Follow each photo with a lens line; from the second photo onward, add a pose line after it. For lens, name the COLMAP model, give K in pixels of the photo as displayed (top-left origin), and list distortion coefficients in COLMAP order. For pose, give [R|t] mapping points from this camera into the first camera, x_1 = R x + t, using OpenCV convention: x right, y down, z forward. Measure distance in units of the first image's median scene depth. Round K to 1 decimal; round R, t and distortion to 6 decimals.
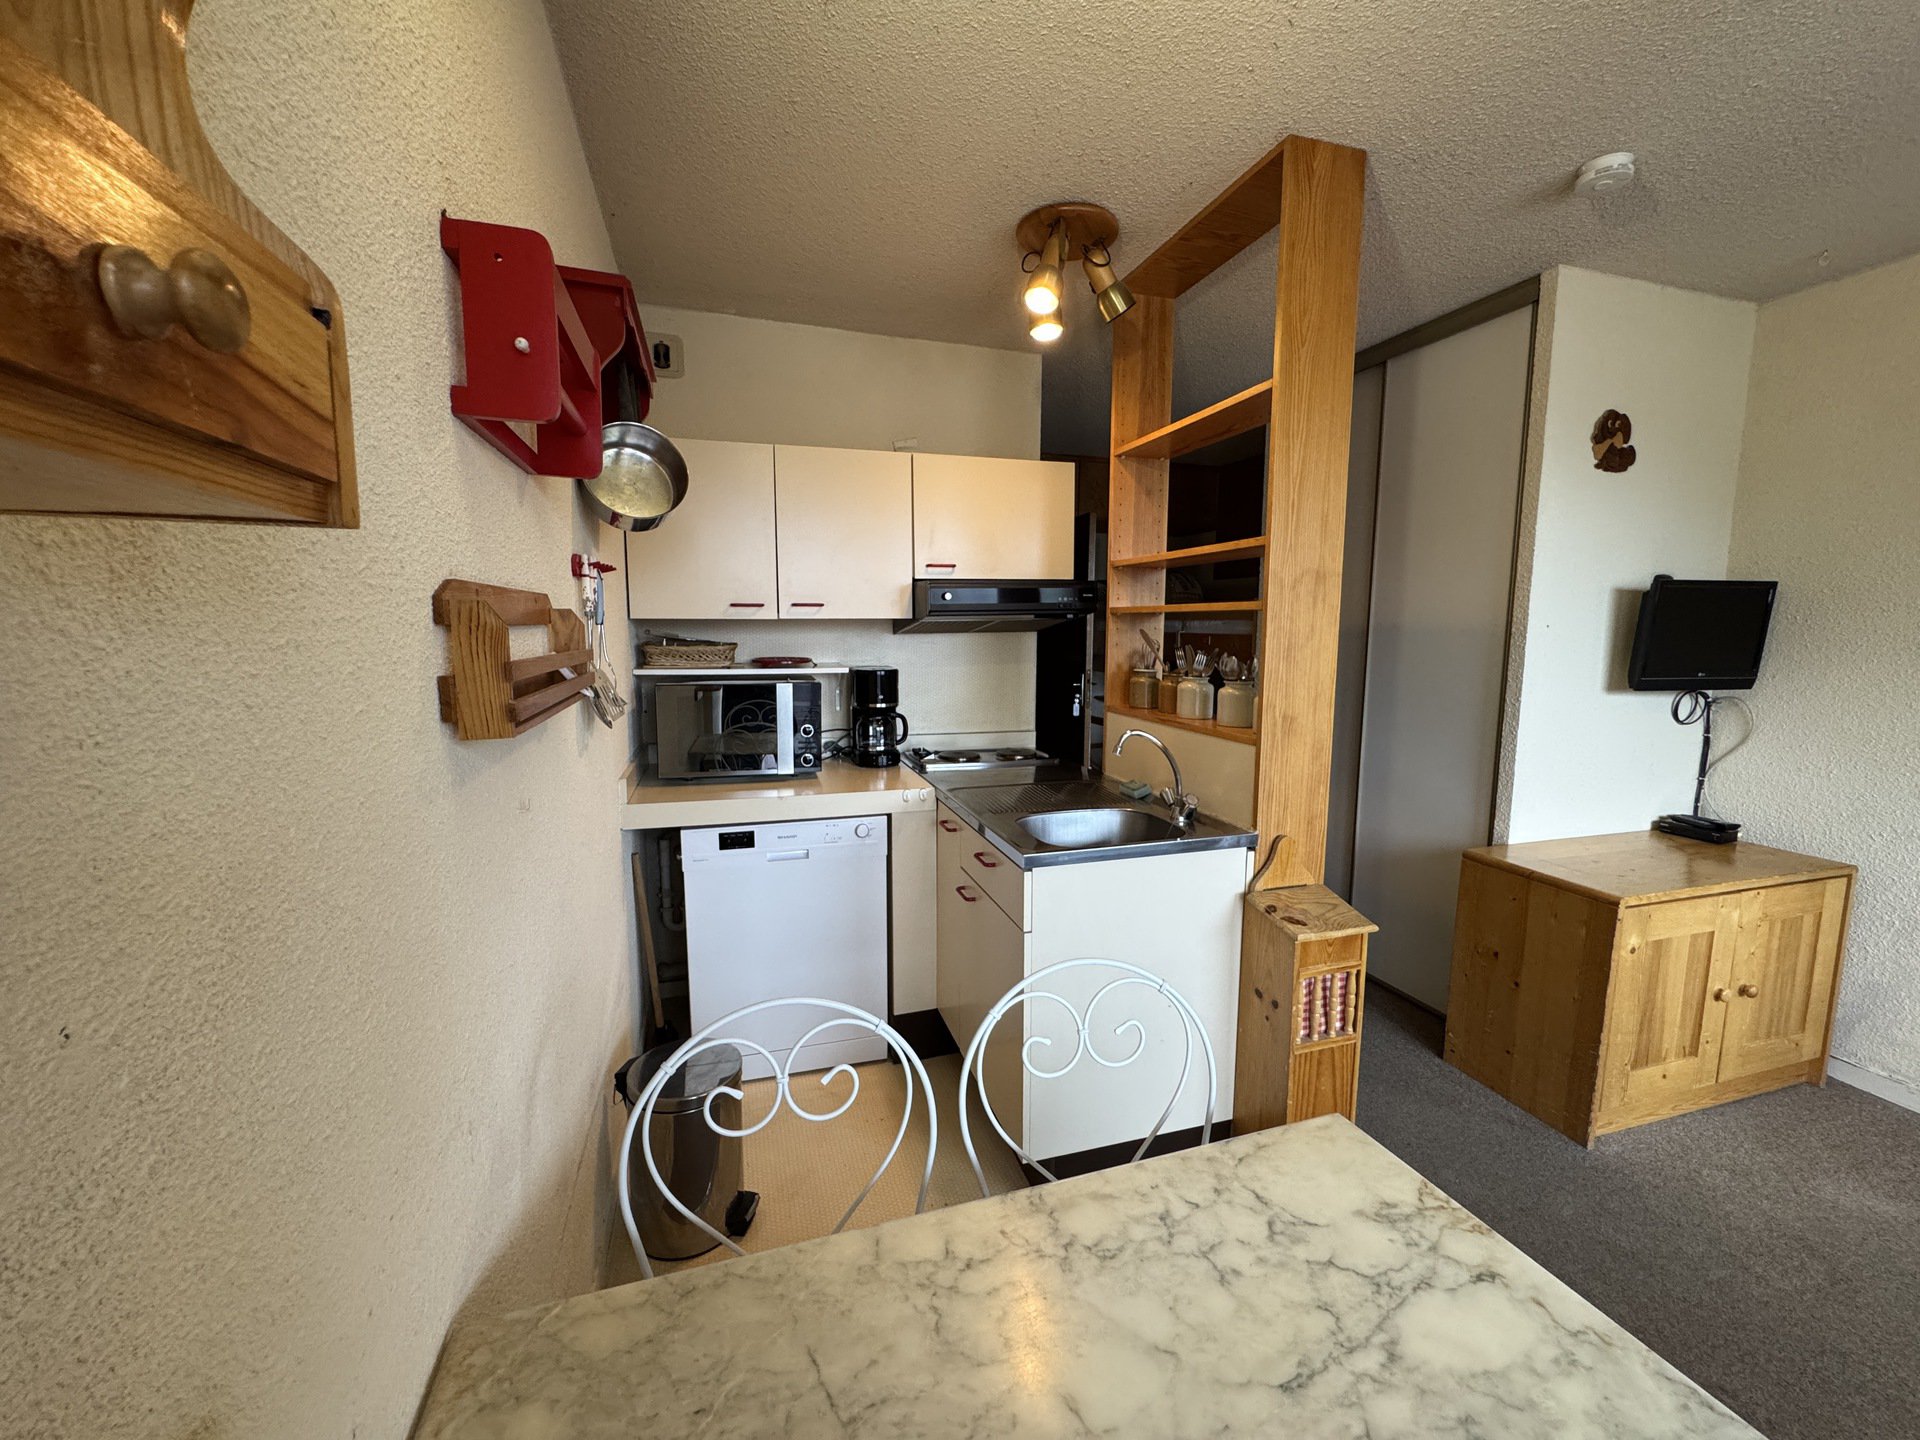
lens RADIAL K [[765.9, 0, 960.0], [0, 765.9, 720.0], [0, 0, 1]] dist [-0.001796, 0.000638]
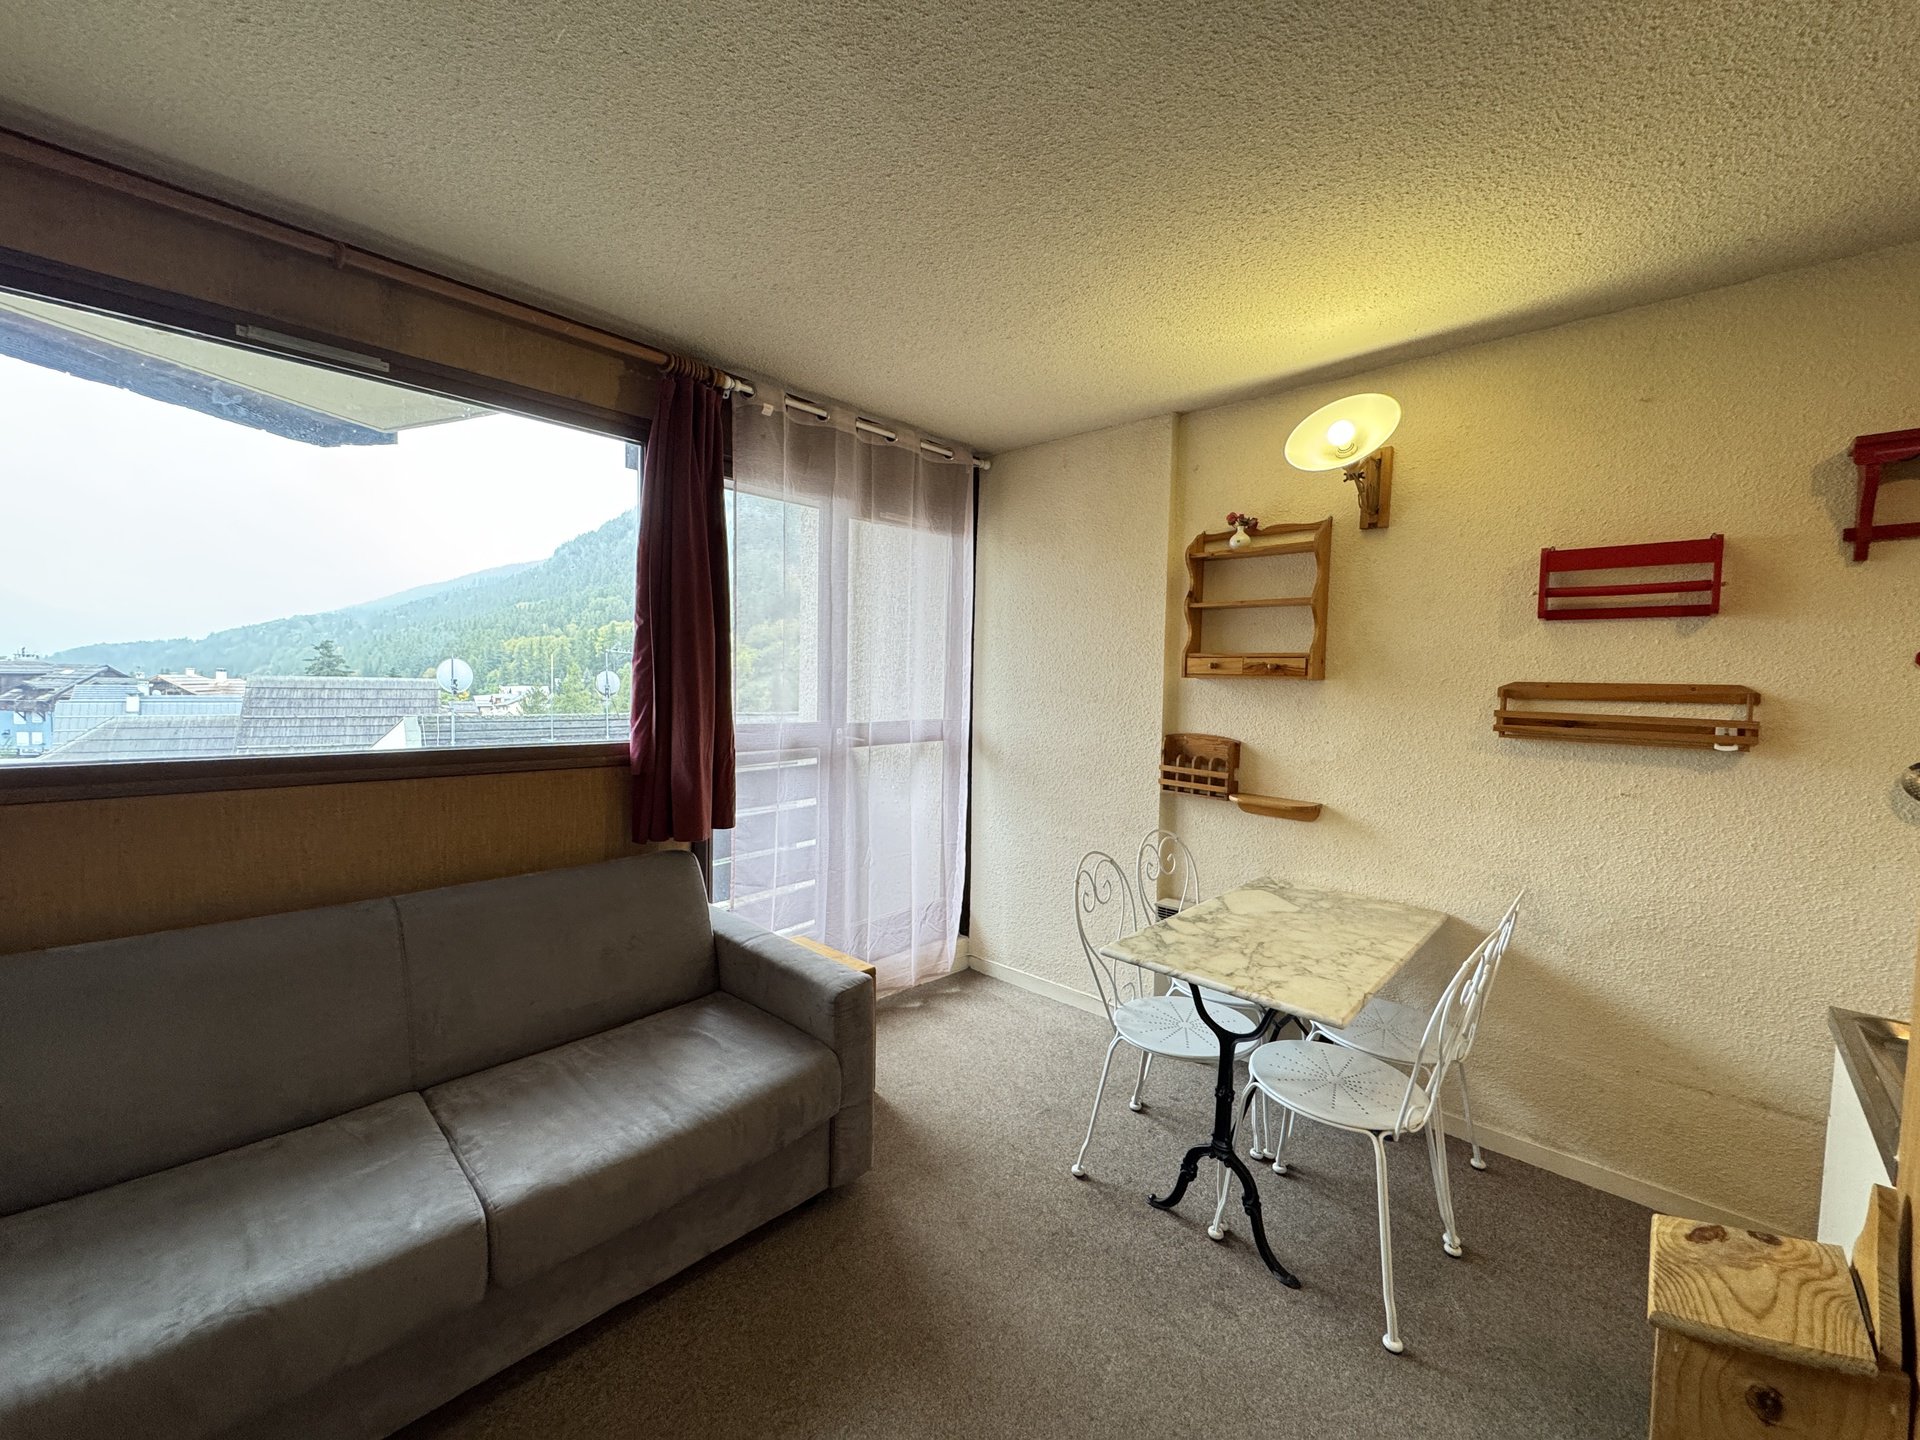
lens RADIAL K [[765.9, 0, 960.0], [0, 765.9, 720.0], [0, 0, 1]] dist [-0.001796, 0.000638]
pose [[-0.871925, 0.003106, -0.489629, 0.919525], [-0.085975, 0.983473, 0.159341, -0.114836], [0.482032, 0.181029, -0.857248, 0.892814]]
